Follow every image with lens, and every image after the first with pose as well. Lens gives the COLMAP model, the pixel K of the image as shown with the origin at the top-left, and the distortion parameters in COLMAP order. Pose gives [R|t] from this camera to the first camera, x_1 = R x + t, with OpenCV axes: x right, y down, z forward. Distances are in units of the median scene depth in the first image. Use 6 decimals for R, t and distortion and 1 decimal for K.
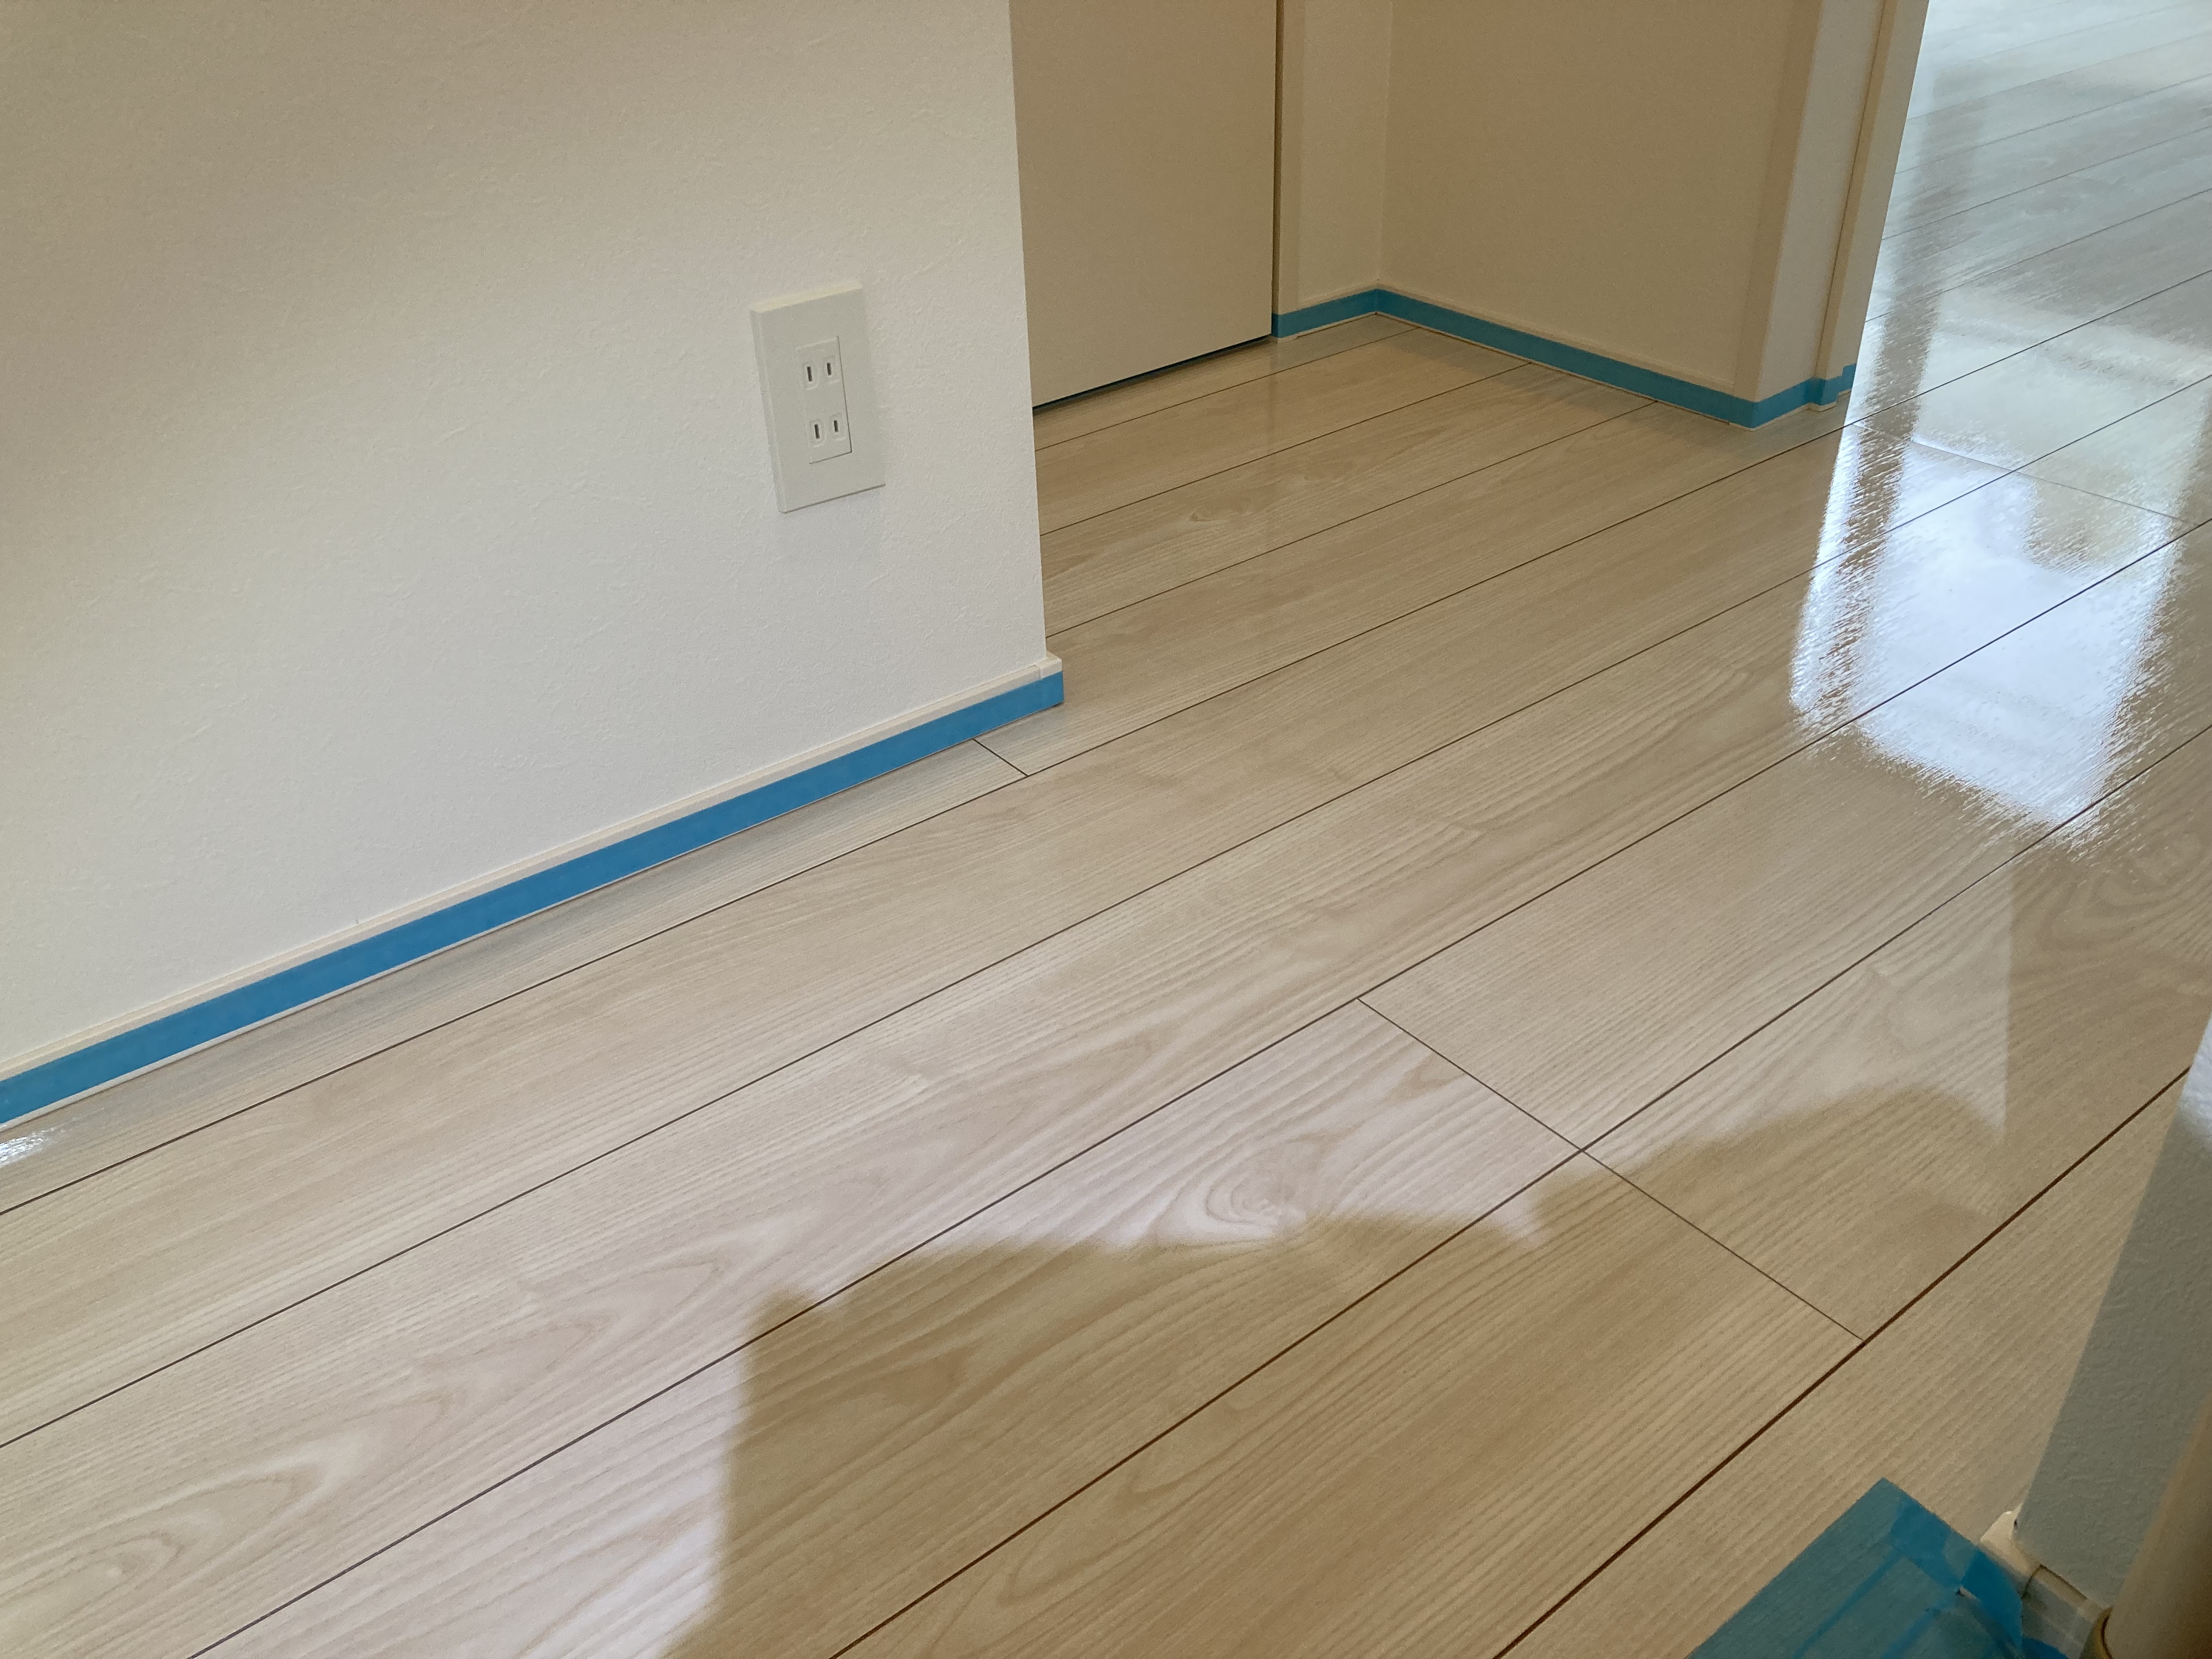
lens RADIAL K [[1833.9, 0, 1102.3], [0, 1833.9, 821.6], [0, 0, 1]] dist [0.028924, -0.030261]
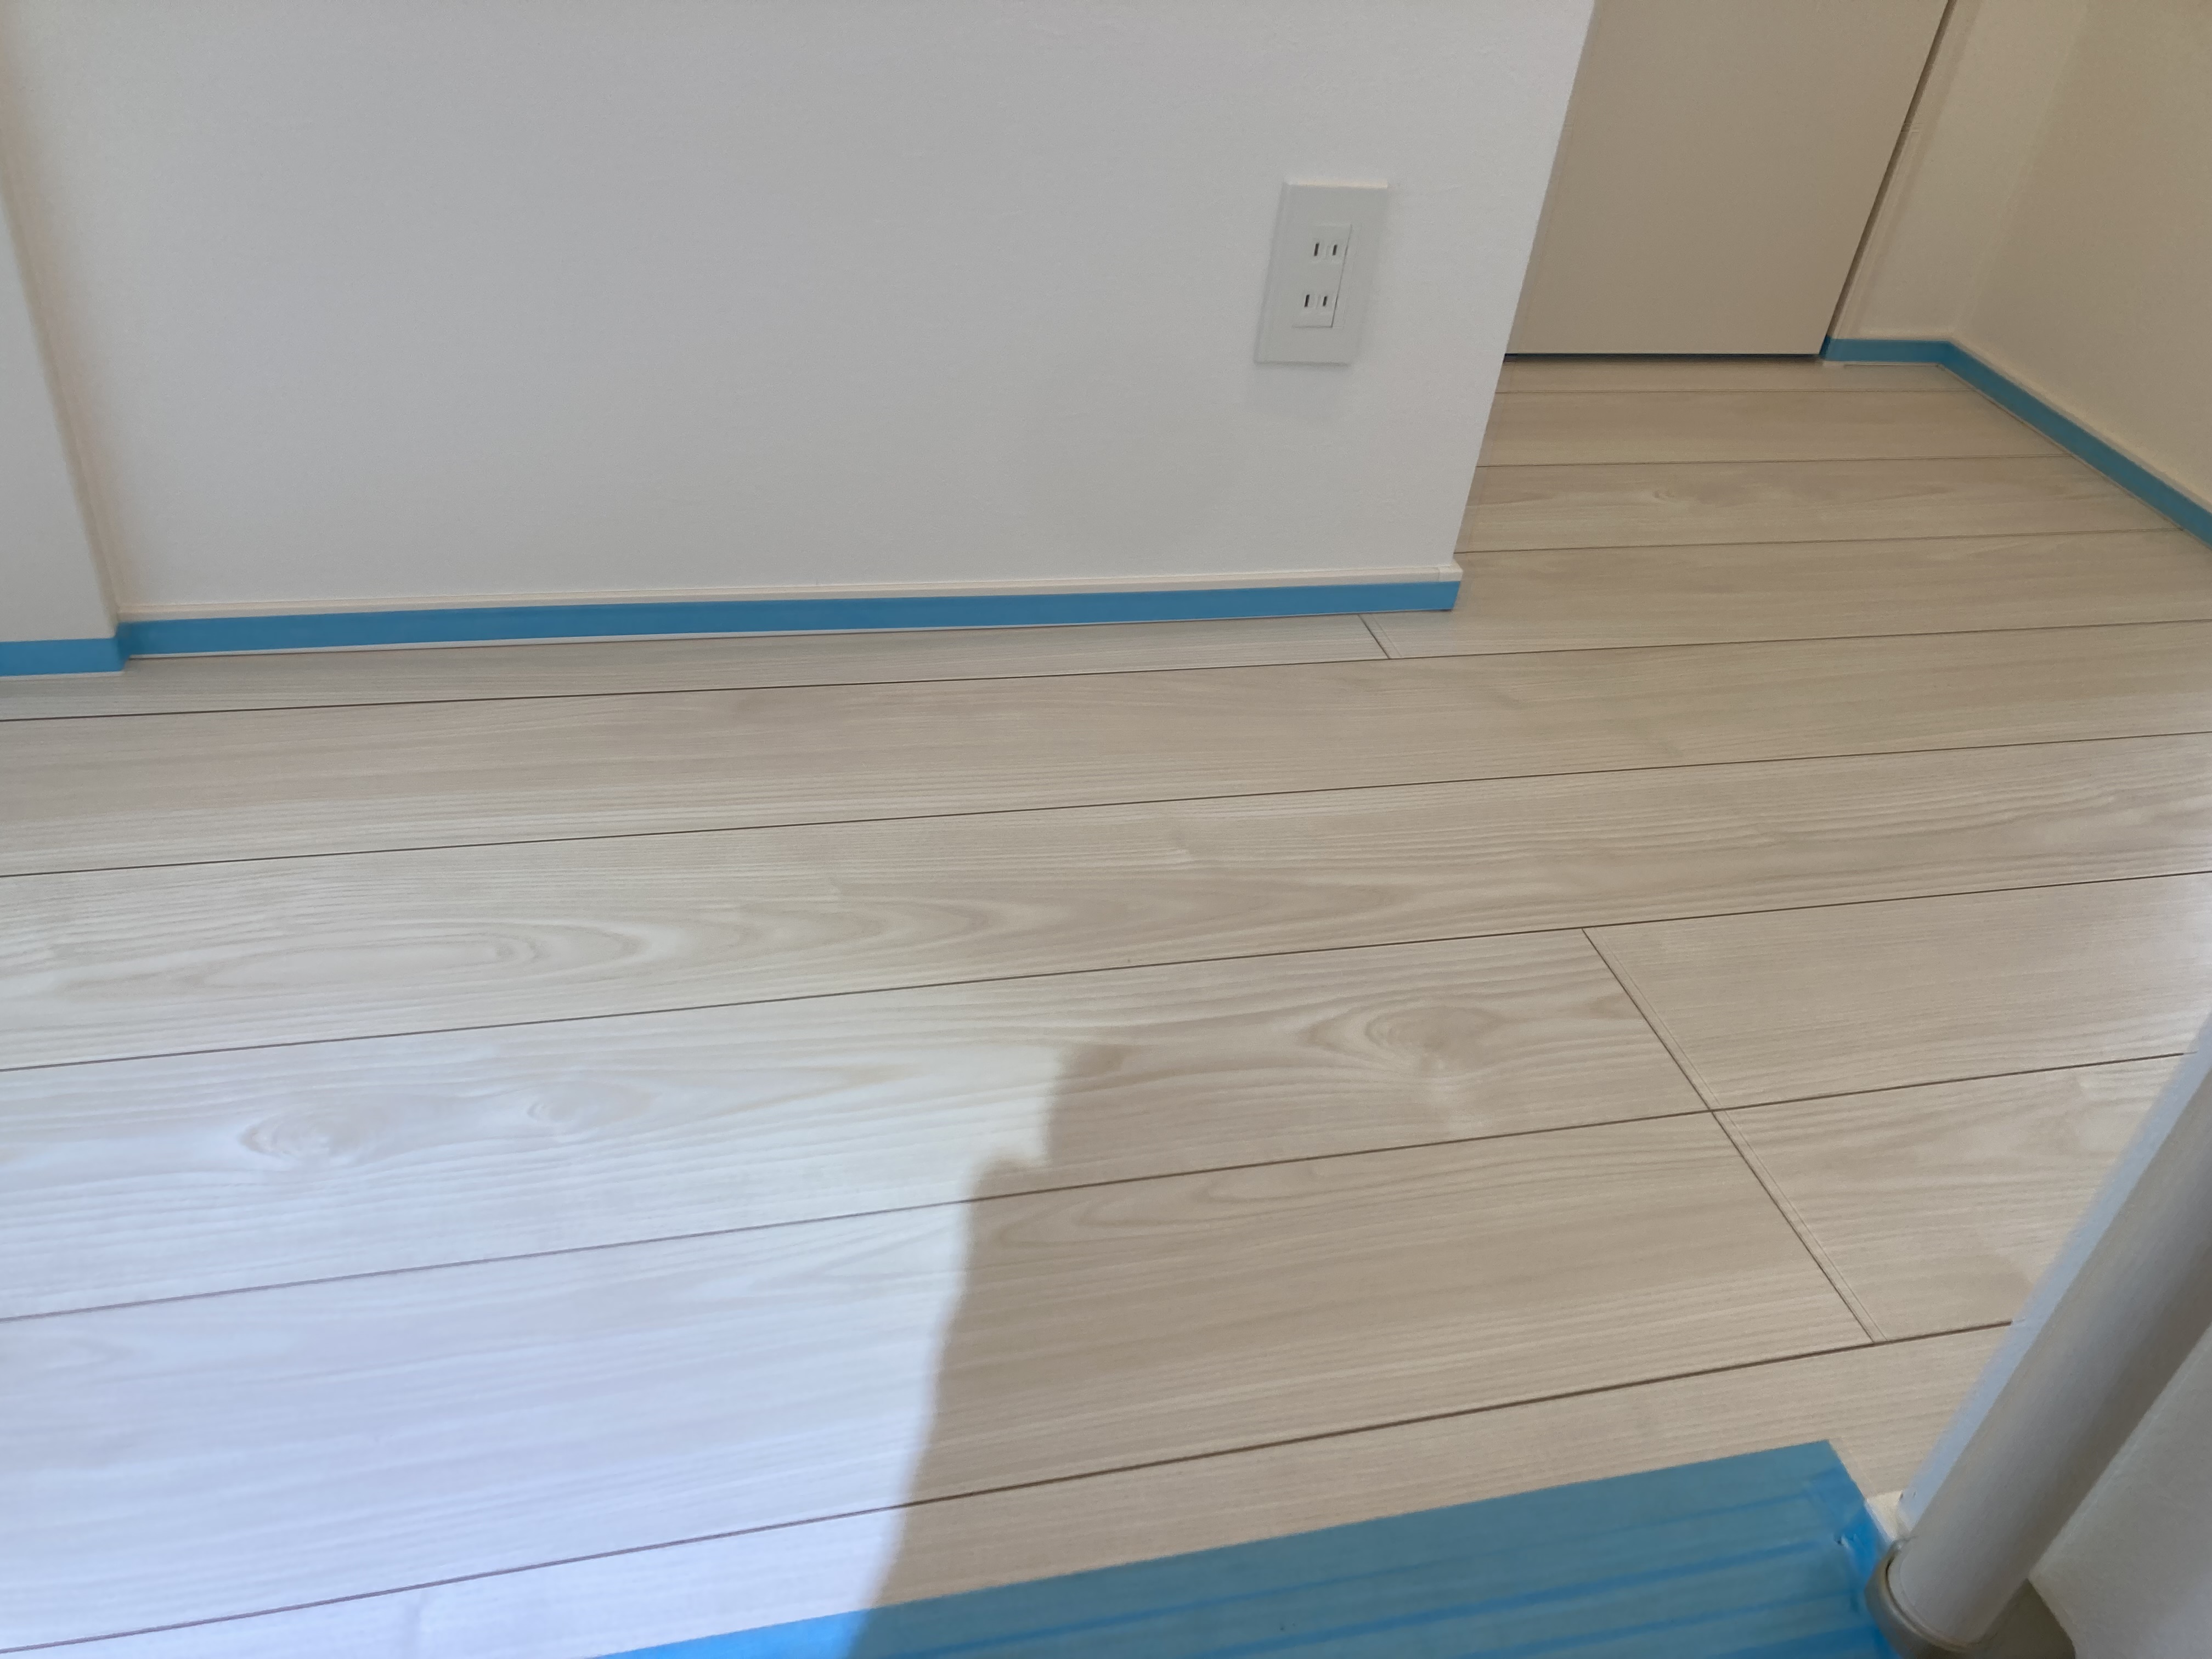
lens RADIAL K [[1833.9, 0, 1116.3], [0, 1833.9, 828.4], [0, 0, 1]] dist [0.028924, -0.030261]
pose [[0.911118, 0.341312, -0.231018, 0.122759], [-0.330429, 0.939949, 0.085516, 0.040117], [0.246333, -0.001580, 0.969184, -0.147904]]
